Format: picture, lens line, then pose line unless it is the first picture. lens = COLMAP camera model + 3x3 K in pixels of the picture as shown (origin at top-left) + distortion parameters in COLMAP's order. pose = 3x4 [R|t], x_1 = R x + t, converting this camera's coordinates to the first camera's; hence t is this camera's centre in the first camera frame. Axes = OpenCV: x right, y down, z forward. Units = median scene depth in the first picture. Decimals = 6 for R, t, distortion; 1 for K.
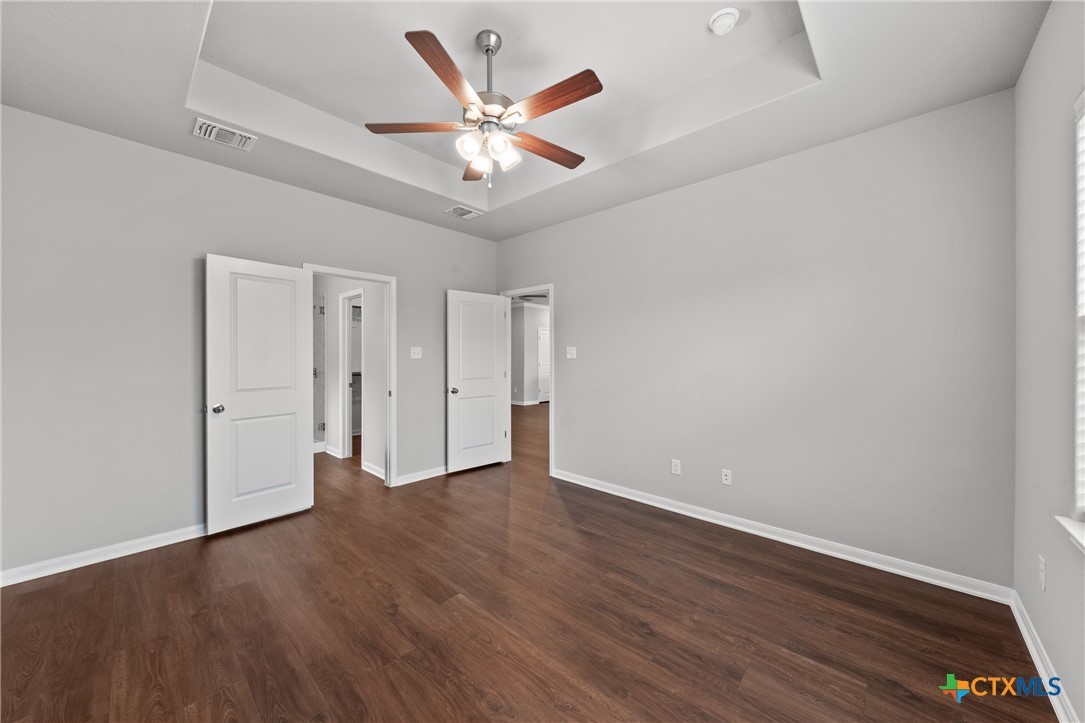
lens RADIAL K [[383.6, 0, 542.1], [0, 383.6, 355.1], [0, 0, 1]] dist [0.000250, 0.000010]
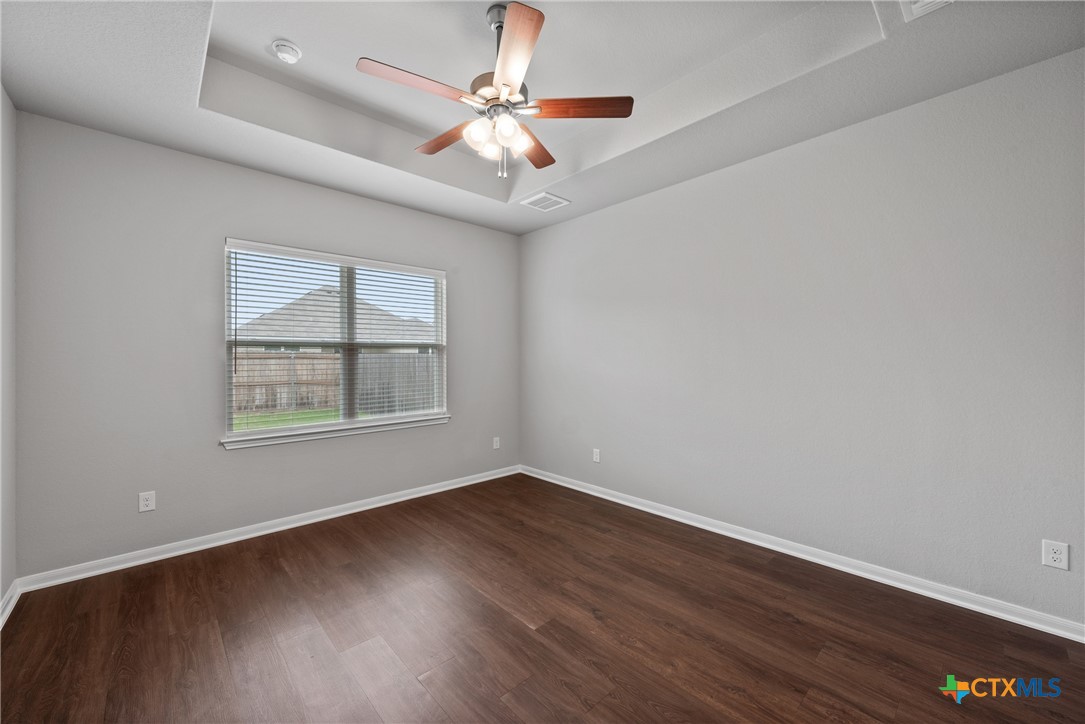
lens RADIAL K [[421.2, 0, 542.5], [0, 421.2, 362.0], [0, 0, 1]] dist [0.000157, -0.000006]
pose [[-0.996914, 0.003144, 0.078440, -0.344201], [0.003955, 0.999940, 0.010182, -0.001449], [-0.078403, 0.010460, -0.996867, 2.160542]]
